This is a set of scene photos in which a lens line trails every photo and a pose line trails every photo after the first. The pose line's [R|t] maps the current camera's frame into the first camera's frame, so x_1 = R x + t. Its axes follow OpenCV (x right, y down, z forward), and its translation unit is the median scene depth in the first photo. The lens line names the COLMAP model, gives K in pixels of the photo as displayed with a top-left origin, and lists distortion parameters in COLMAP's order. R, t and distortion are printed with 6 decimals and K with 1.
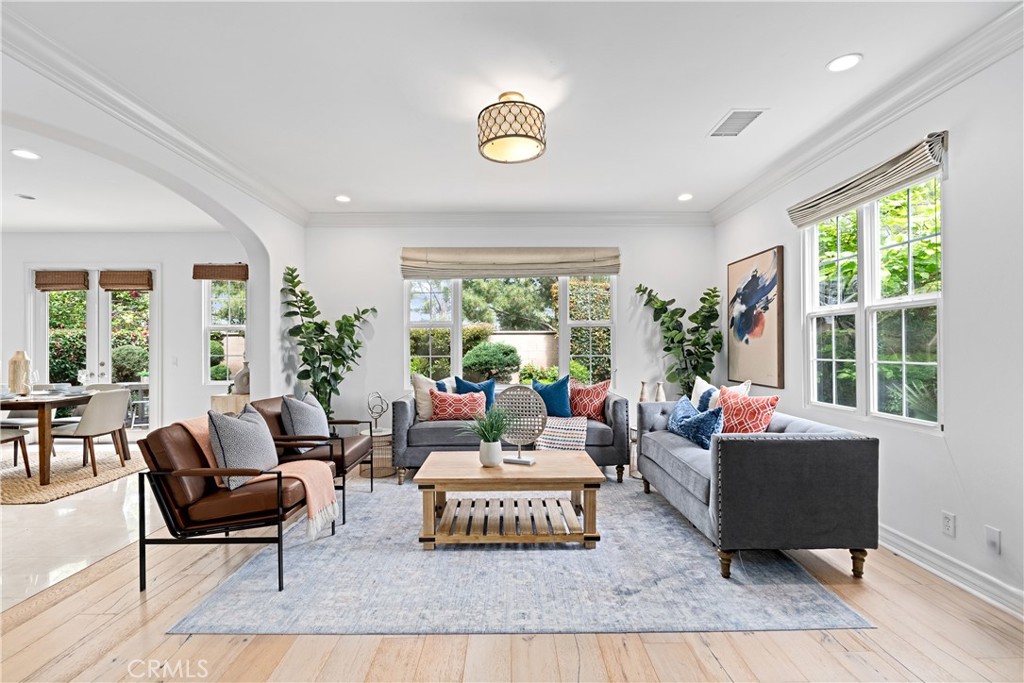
lens RADIAL K [[465.7, 0, 516.6], [0, 465.7, 345.0], [0, 0, 1]] dist [-0.007903, 0.002435]
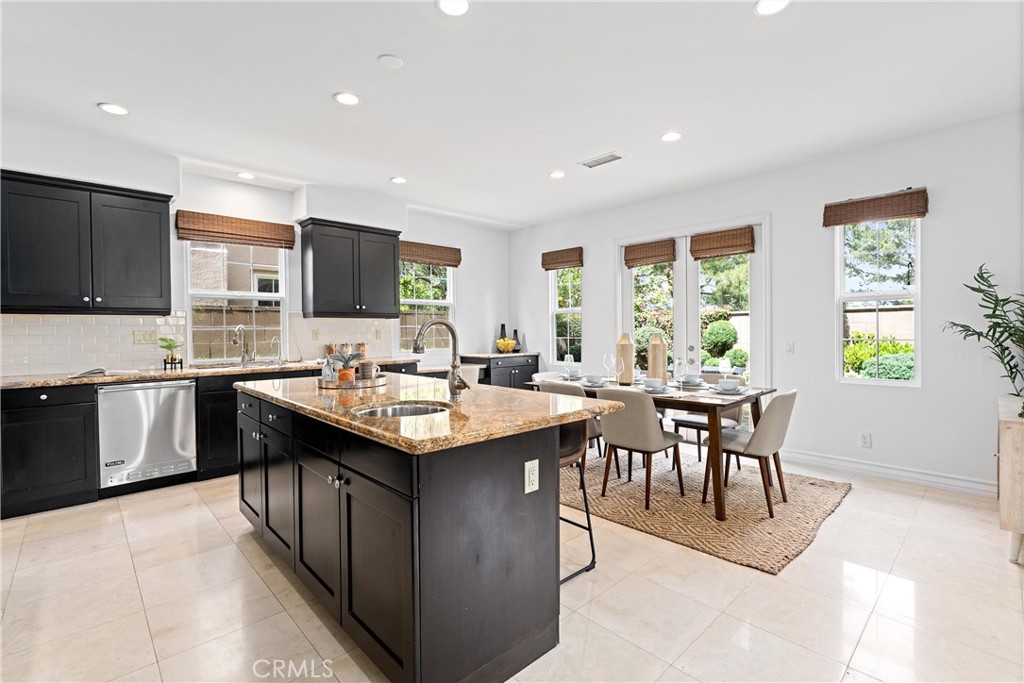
lens RADIAL K [[465.7, 0, 519.3], [0, 465.7, 335.8], [0, 0, 1]] dist [-0.007903, 0.002435]
pose [[0.684896, 0.003693, -0.728631, -0.495987], [0.010987, 0.999821, 0.015394, 0.002573], [0.728558, -0.018549, 0.684733, 0.200482]]
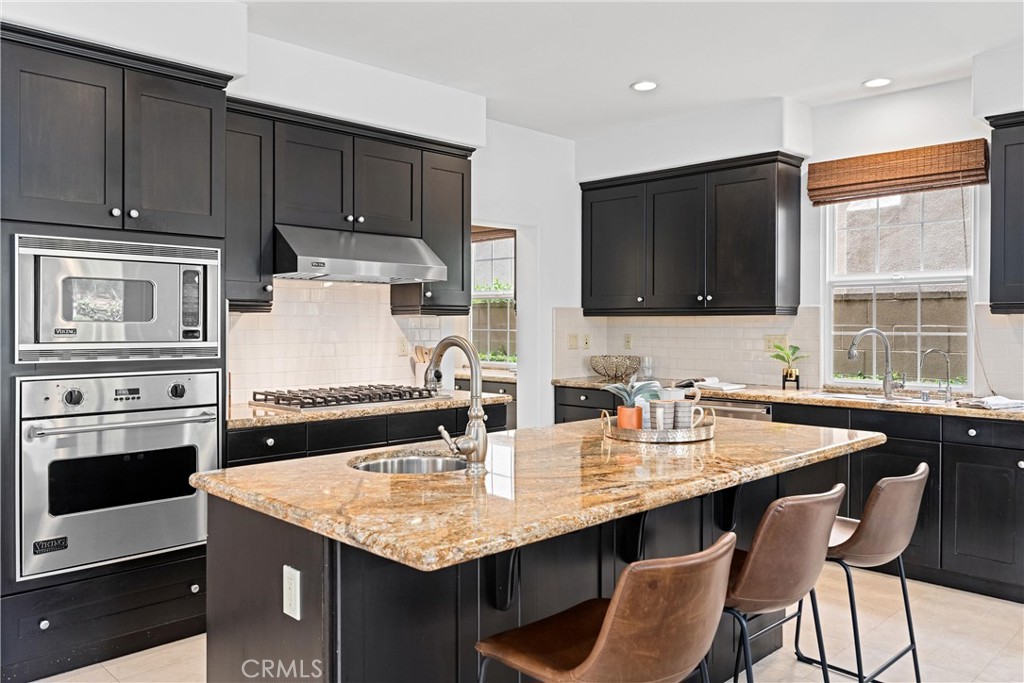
lens RADIAL K [[791.8, 0, 519.3], [0, 791.8, 331.9], [0, 0, 1]] dist [0.005008, 0.009356]
pose [[-0.711750, 0.007789, -0.702390, -0.544177], [0.002293, 0.999959, 0.008765, -0.011748], [0.702429, 0.004628, -0.711739, 0.688495]]
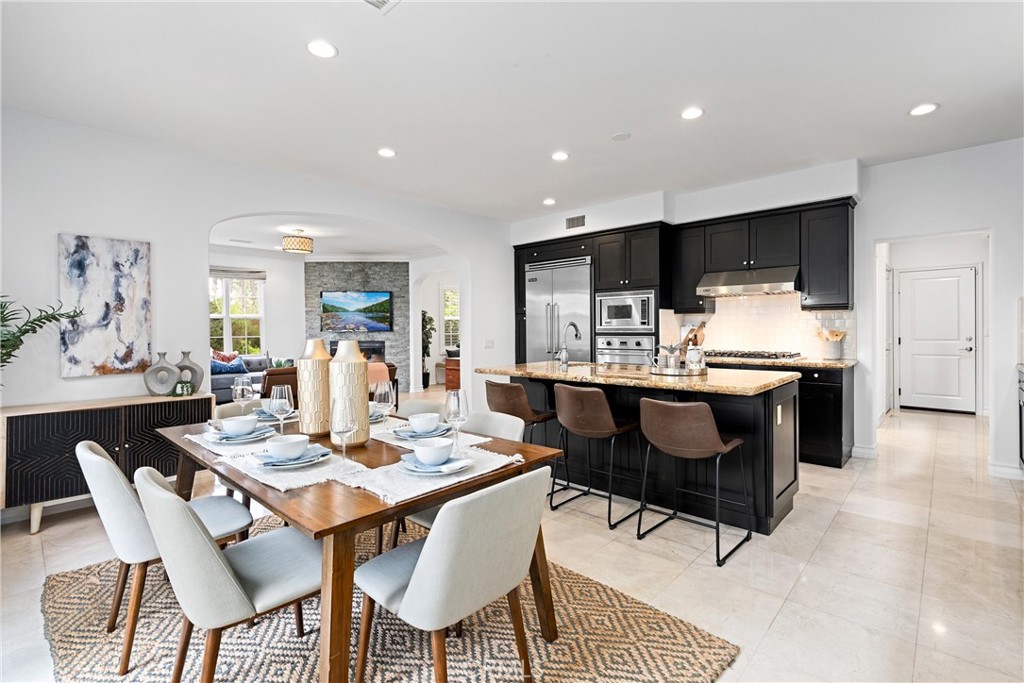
lens RADIAL K [[465.7, 0, 512.0], [0, 465.7, 334.0], [0, 0, 1]] dist [-0.007903, 0.002435]
pose [[-0.719221, -0.000932, 0.694781, -1.194884], [0.003576, 0.999981, 0.005044, 0.009062], [-0.694773, 0.006112, -0.719204, 0.933667]]
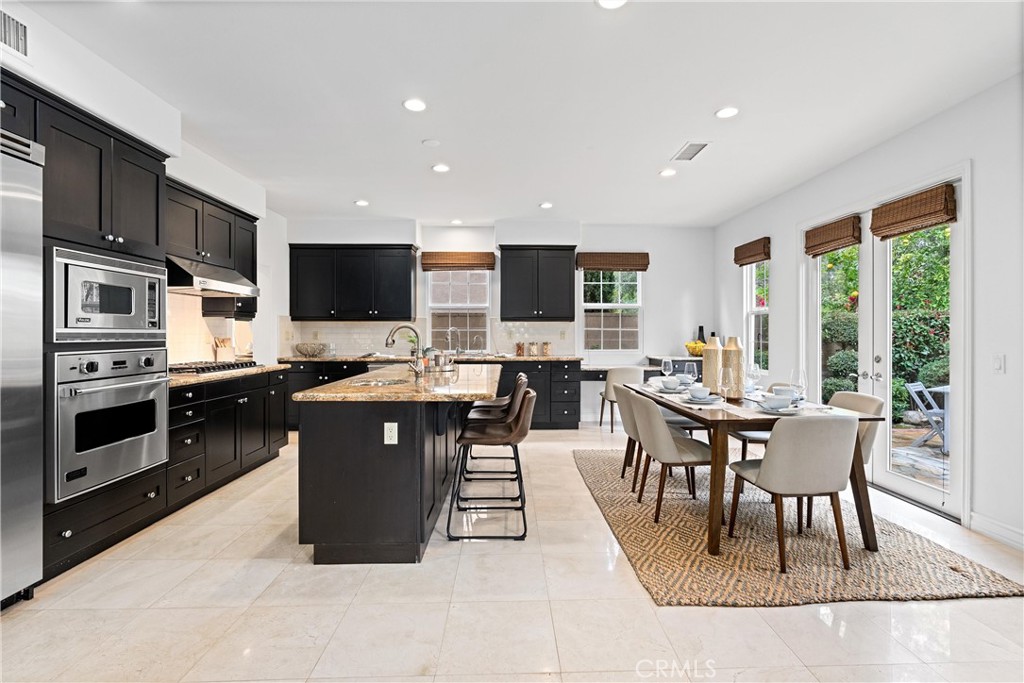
lens RADIAL K [[465.7, 0, 518.7], [0, 465.7, 335.0], [0, 0, 1]] dist [-0.007903, 0.002435]
pose [[0.017001, 0.005520, -0.999840, -0.282305], [0.003465, 0.999978, 0.005580, 0.003894], [0.999849, -0.003559, 0.016981, 0.509175]]
